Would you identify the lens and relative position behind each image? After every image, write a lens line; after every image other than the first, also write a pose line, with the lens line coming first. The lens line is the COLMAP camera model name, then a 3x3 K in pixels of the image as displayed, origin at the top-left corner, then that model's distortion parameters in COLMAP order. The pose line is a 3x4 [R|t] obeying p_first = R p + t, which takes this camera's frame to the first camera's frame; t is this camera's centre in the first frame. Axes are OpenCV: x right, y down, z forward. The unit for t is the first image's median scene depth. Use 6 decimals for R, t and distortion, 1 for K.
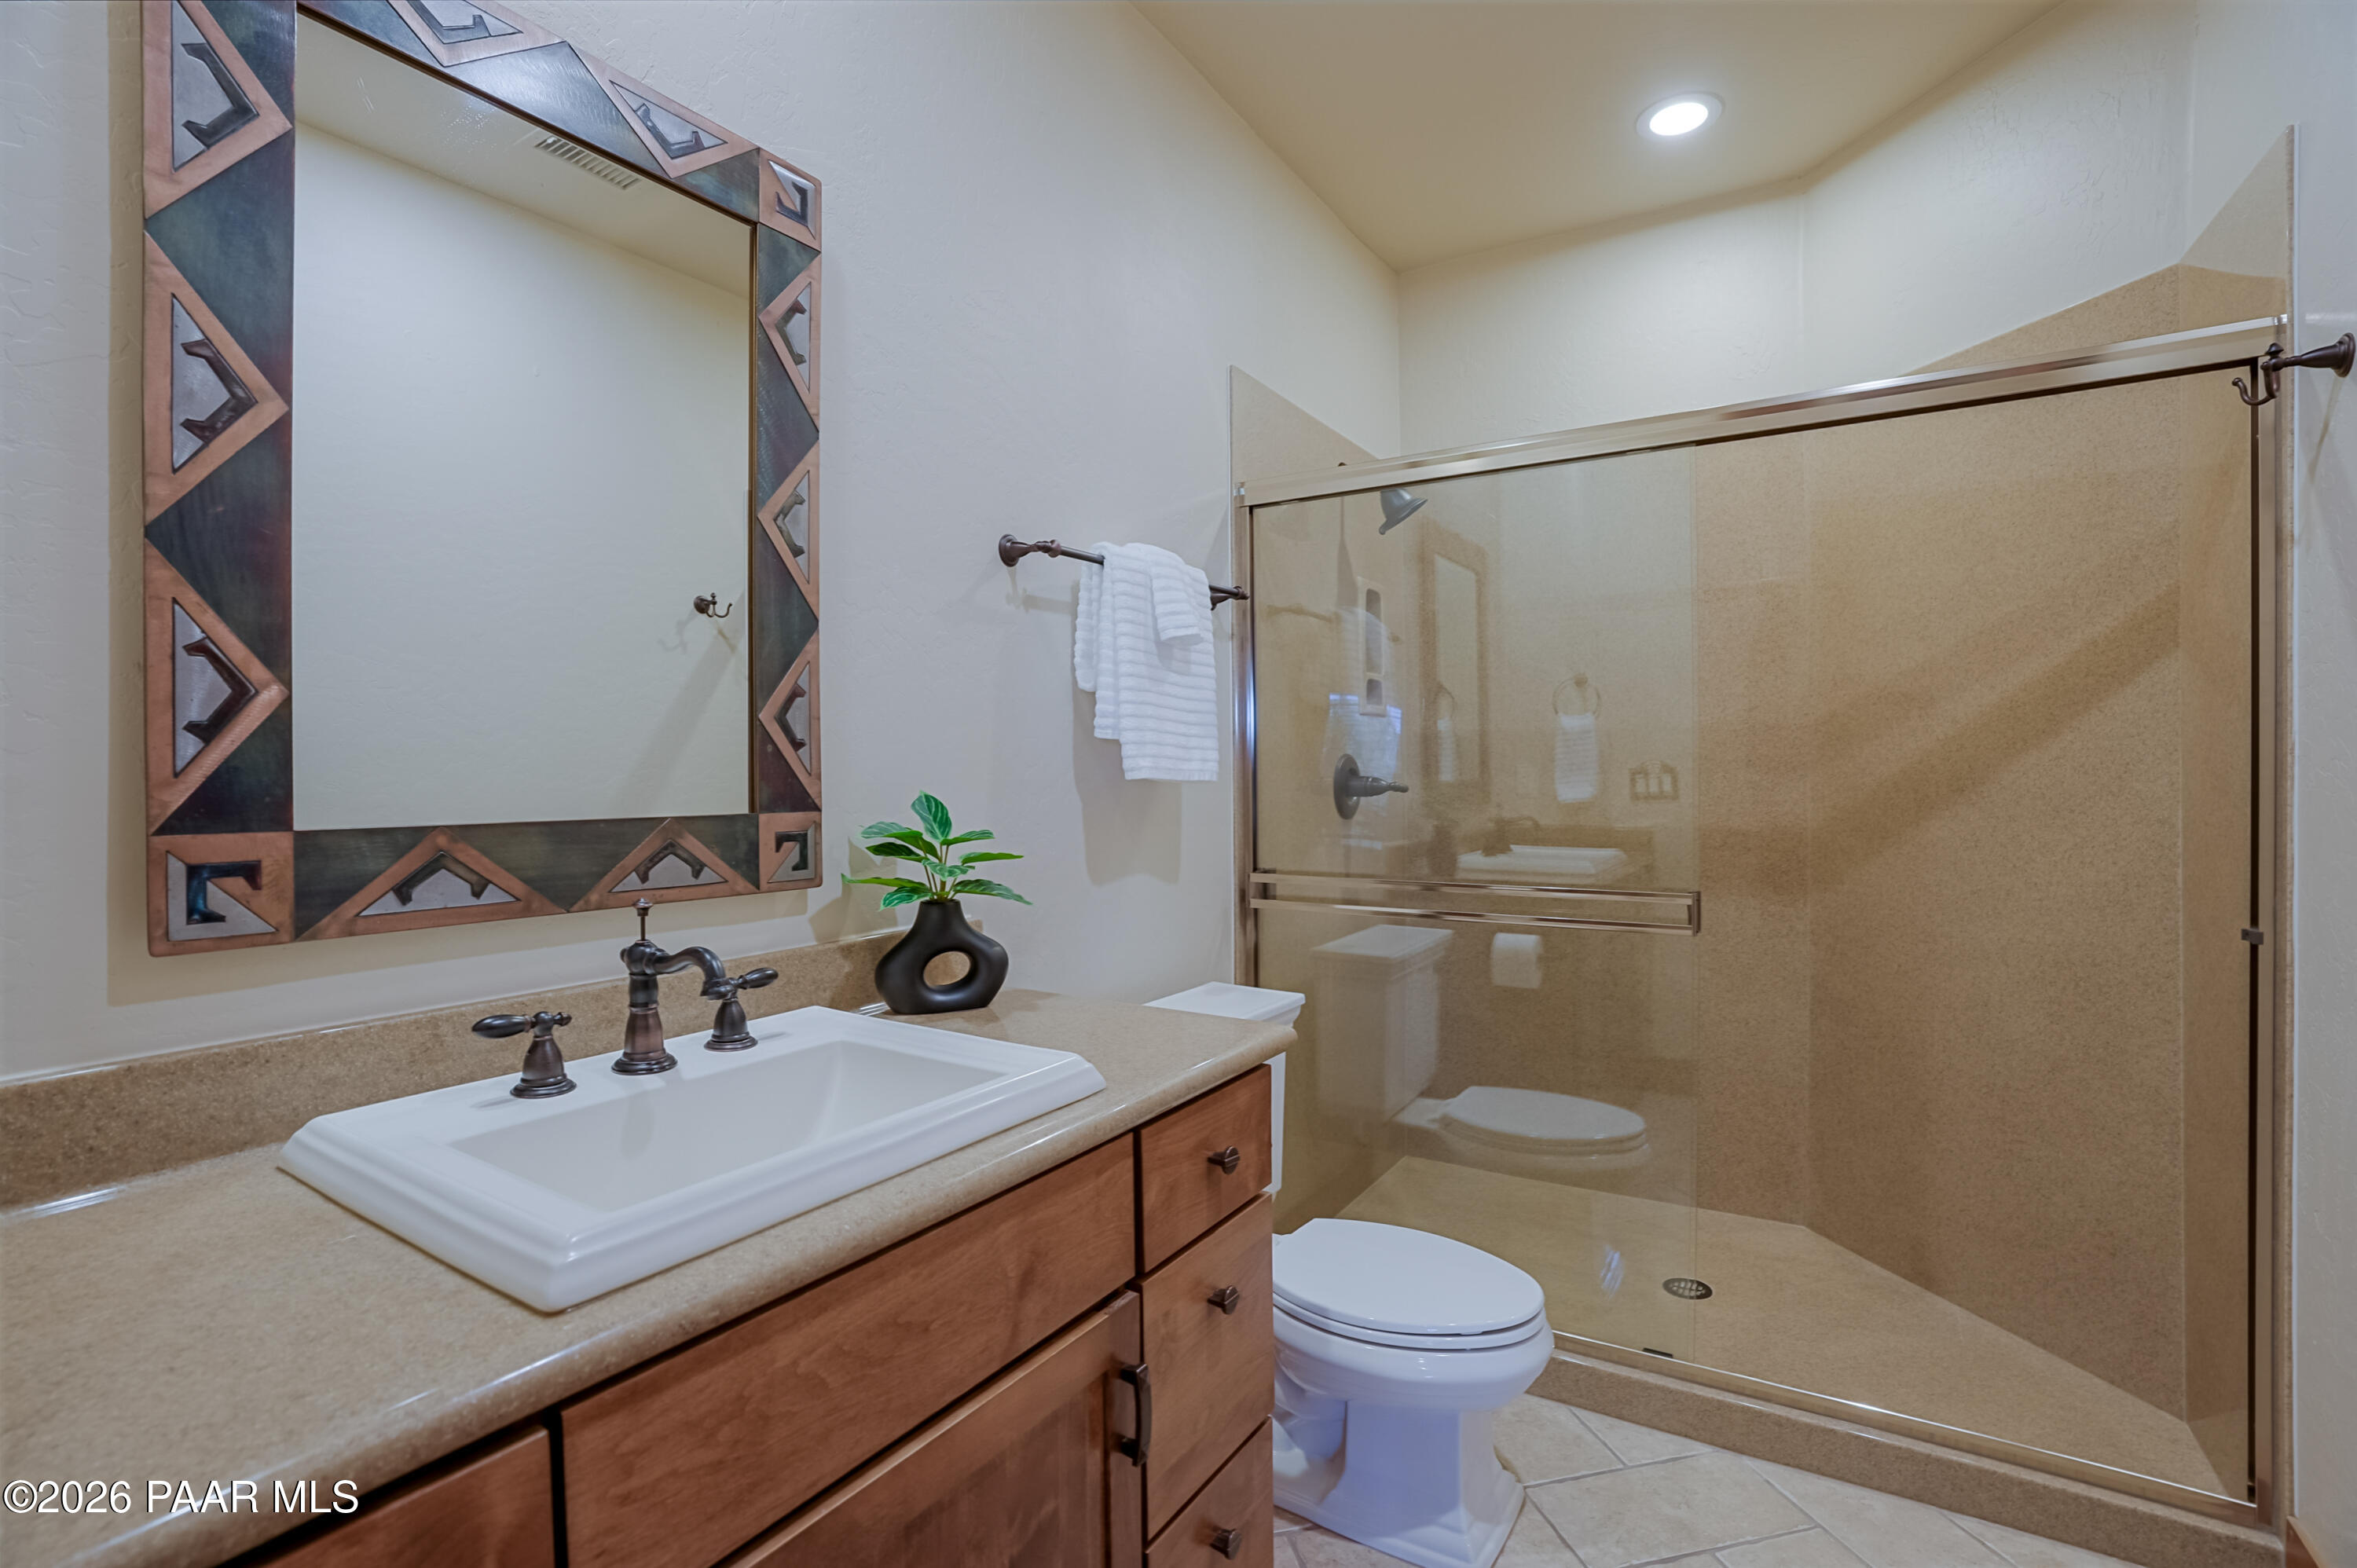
lens RADIAL K [[1138.0, 0, 1178.5], [0, 1138.0, 784.0], [0, 0, 1]] dist [-0.038447, 0.020496]
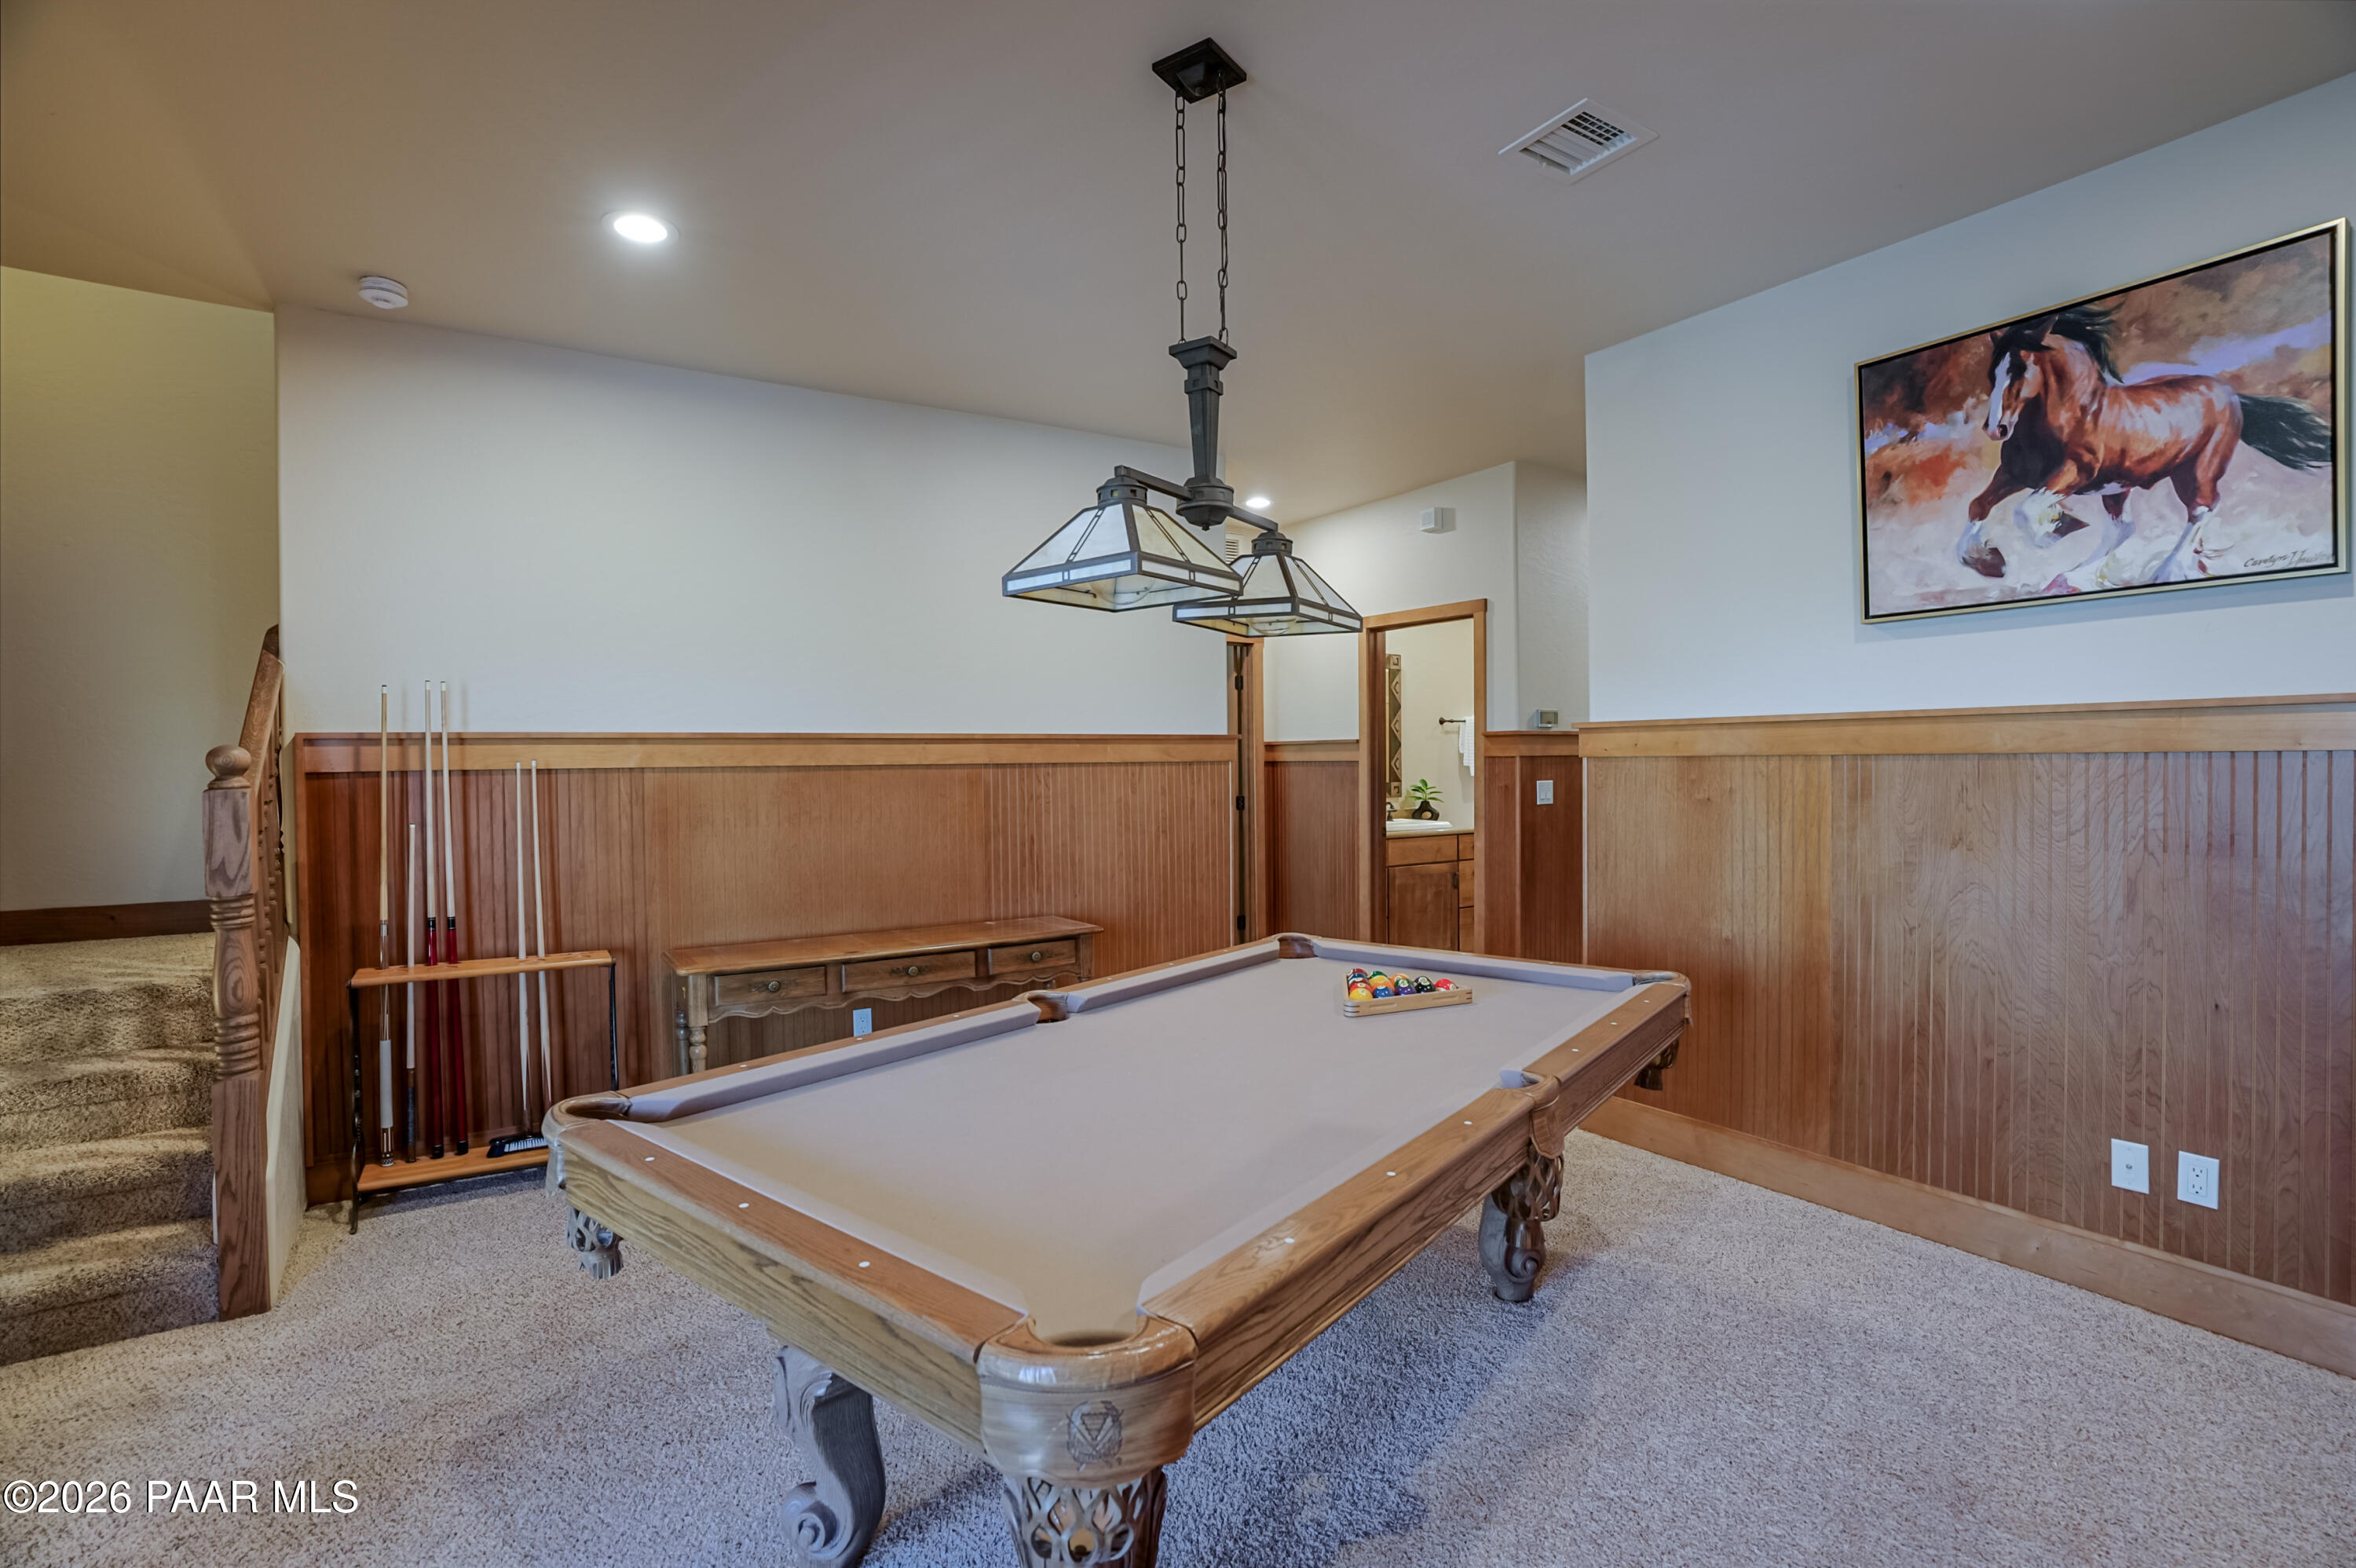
lens RADIAL K [[1137.5, 0, 1178.0], [0, 1137.5, 784.0], [0, 0, 1]] dist [-0.038447, 0.020496]
pose [[0.913963, -0.001067, -0.405796, 0.808273], [0.003609, 0.999978, 0.005499, 0.000791], [0.405782, -0.006490, 0.913947, -3.939882]]
